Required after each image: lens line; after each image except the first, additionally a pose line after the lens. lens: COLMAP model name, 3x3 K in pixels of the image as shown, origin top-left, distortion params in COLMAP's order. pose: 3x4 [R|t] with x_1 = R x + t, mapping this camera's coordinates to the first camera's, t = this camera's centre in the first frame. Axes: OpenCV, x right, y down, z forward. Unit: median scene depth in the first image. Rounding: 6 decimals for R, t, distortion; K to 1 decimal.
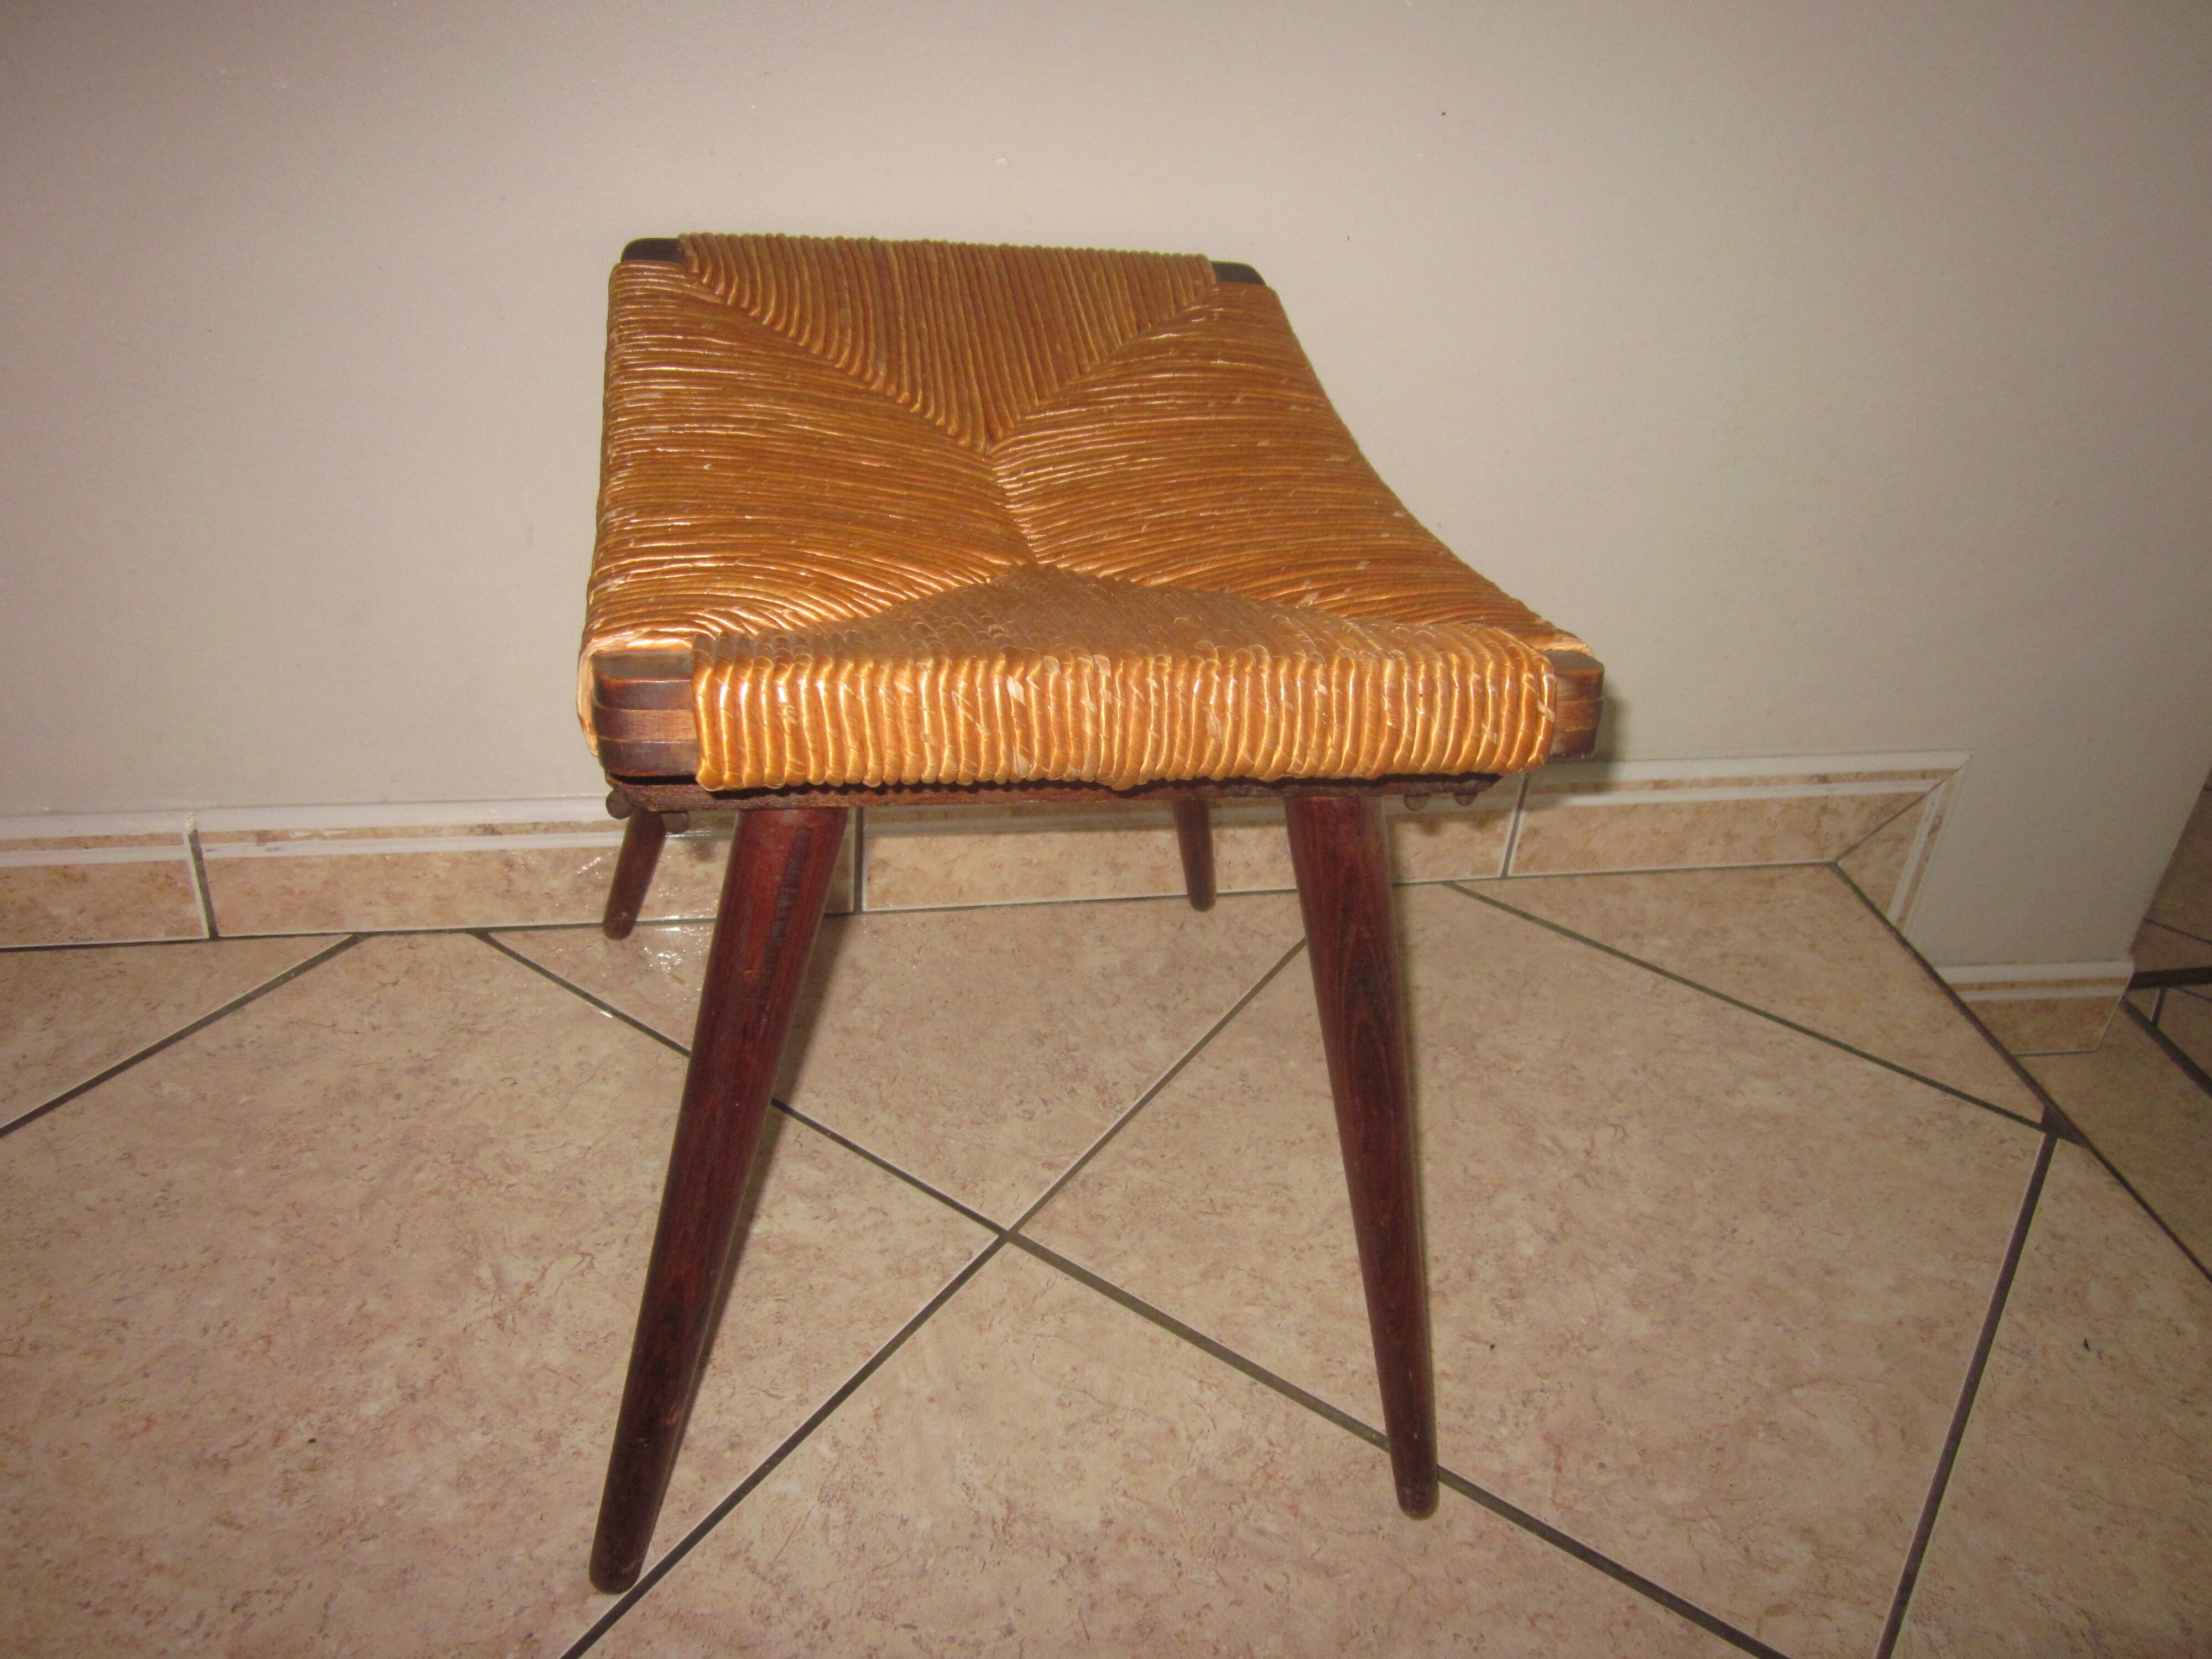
lens RADIAL K [[1828.3, 0, 1107.1], [0, 1828.3, 839.2], [0, 0, 1]] dist [-0.042825, 0.016832]
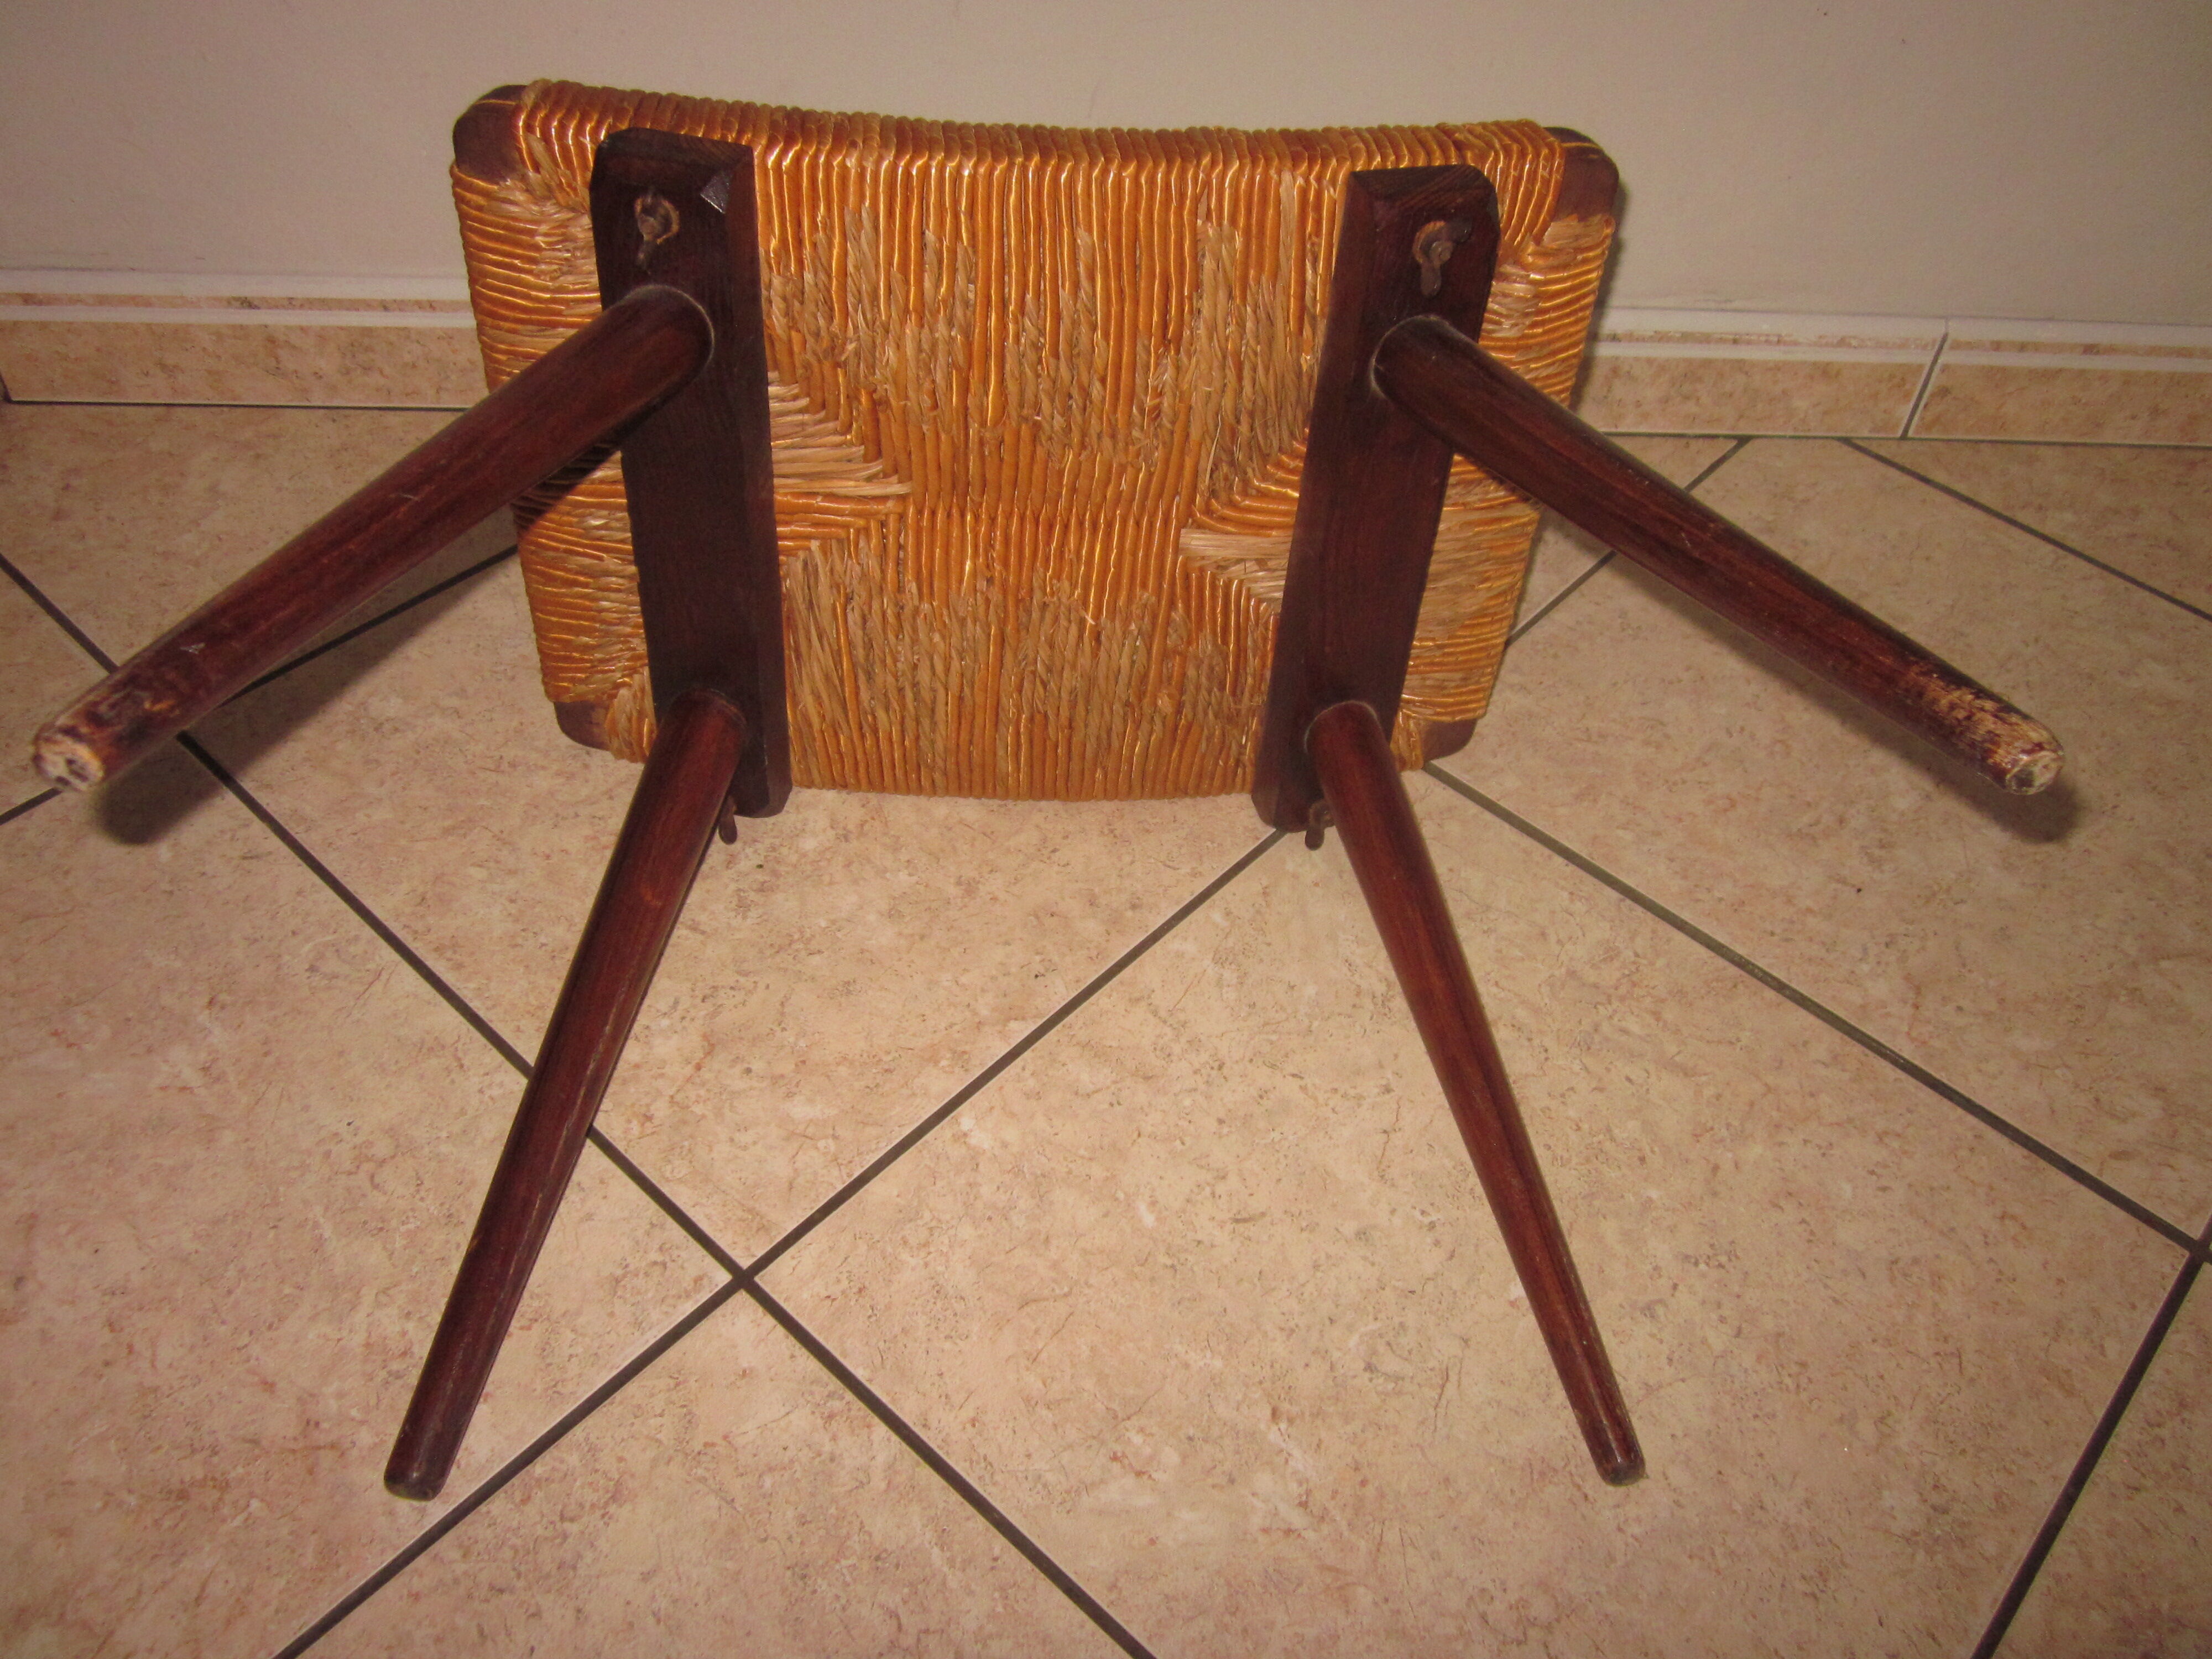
lens RADIAL K [[1828.3, 0, 1113.1], [0, 1828.3, 826.5], [0, 0, 1]] dist [-0.042825, 0.016832]
pose [[0.988109, 0.091110, -0.123852, -0.079721], [-0.060501, 0.970936, 0.231566, 0.033389], [0.141350, -0.221319, 0.964903, -0.036179]]
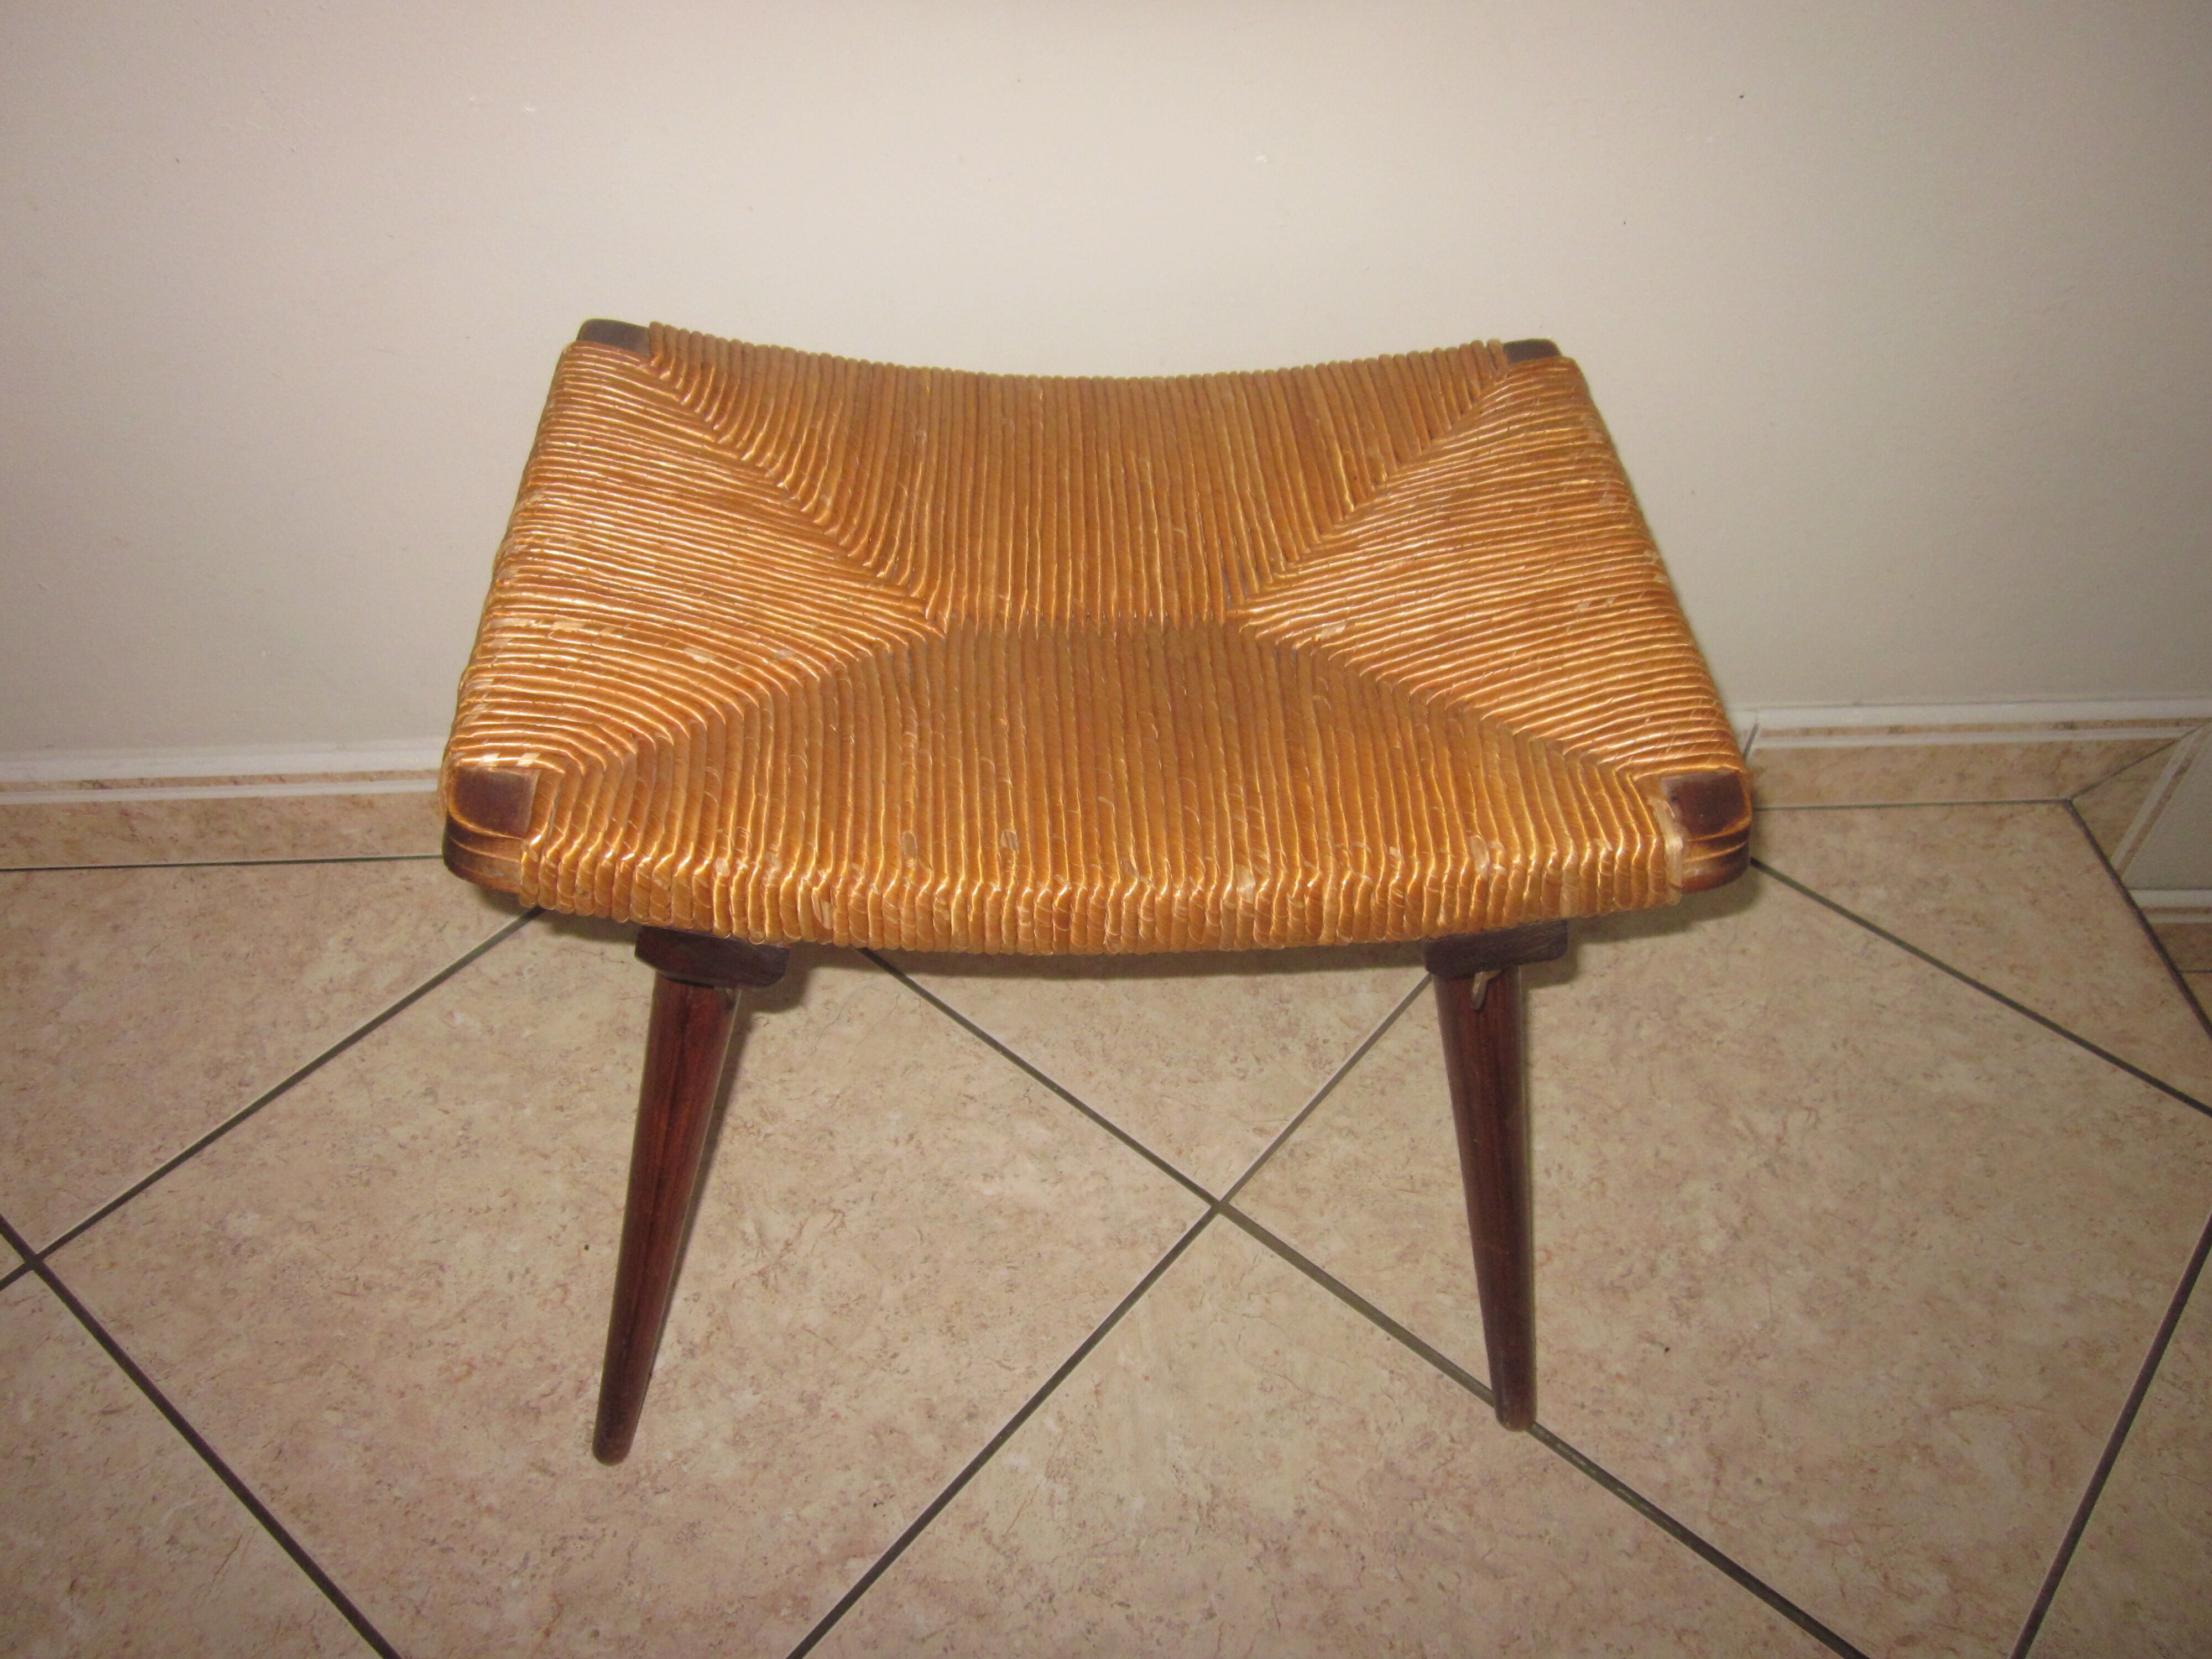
lens RADIAL K [[1828.3, 0, 1110.7], [0, 1828.3, 832.3], [0, 0, 1]] dist [-0.042825, 0.016832]
pose [[0.993889, 0.052793, -0.096938, -0.026404], [-0.030393, 0.975148, 0.219460, -0.244167], [0.106115, -0.215173, 0.970794, -0.007610]]
